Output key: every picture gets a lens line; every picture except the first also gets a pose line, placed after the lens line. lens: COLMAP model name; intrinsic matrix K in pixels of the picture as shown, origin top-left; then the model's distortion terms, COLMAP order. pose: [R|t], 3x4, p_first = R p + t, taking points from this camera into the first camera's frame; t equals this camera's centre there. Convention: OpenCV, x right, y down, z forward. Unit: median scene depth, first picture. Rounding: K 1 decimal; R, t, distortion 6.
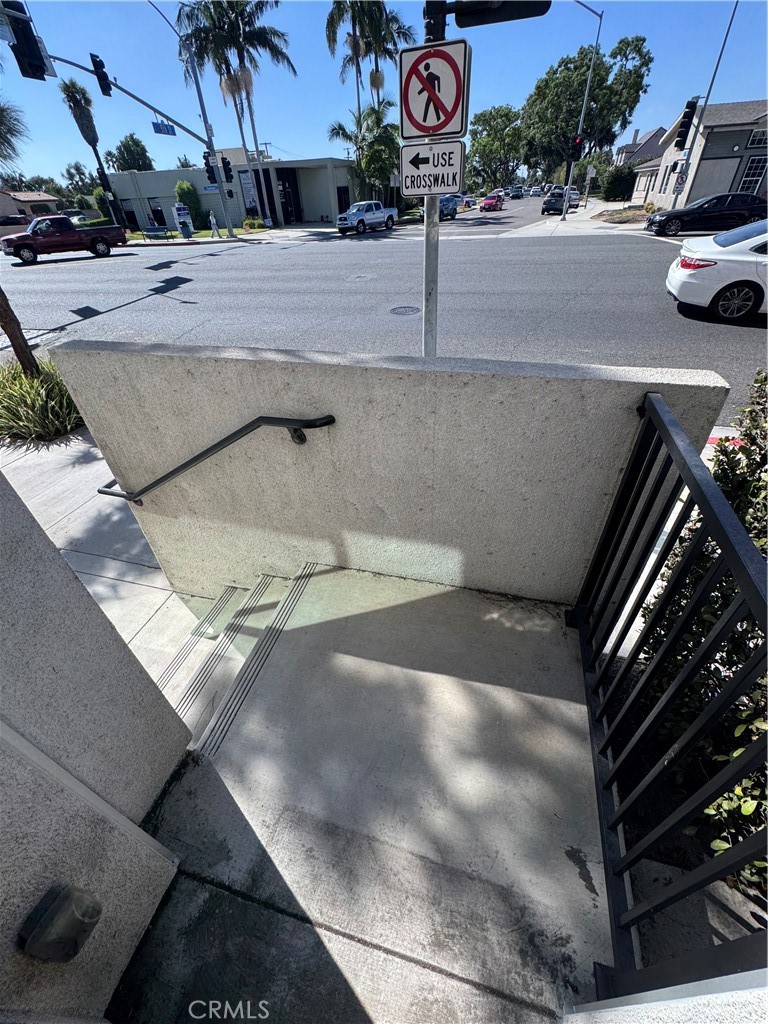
lens RADIAL K [[411.2, 0, 384.0], [0, 411.2, 512.0], [0, 0, 1]] dist [-0.003480, -0.000055]
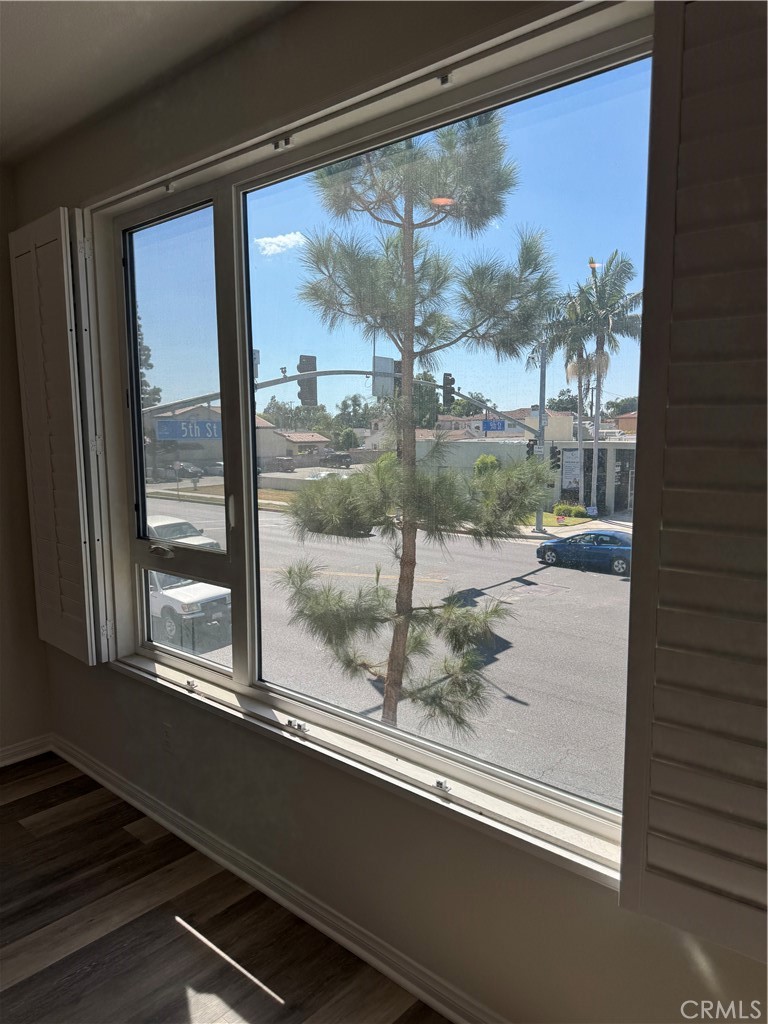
lens RADIAL K [[717.3, 0, 384.0], [0, 717.3, 512.0], [0, 0, 1]] dist [0.126034, -0.163129]
pose [[0.890549, 0.094036, -0.445061, -0.065944], [-0.306639, 0.846786, -0.434656, -0.084444], [0.335998, 0.523556, 0.782939, -0.102561]]
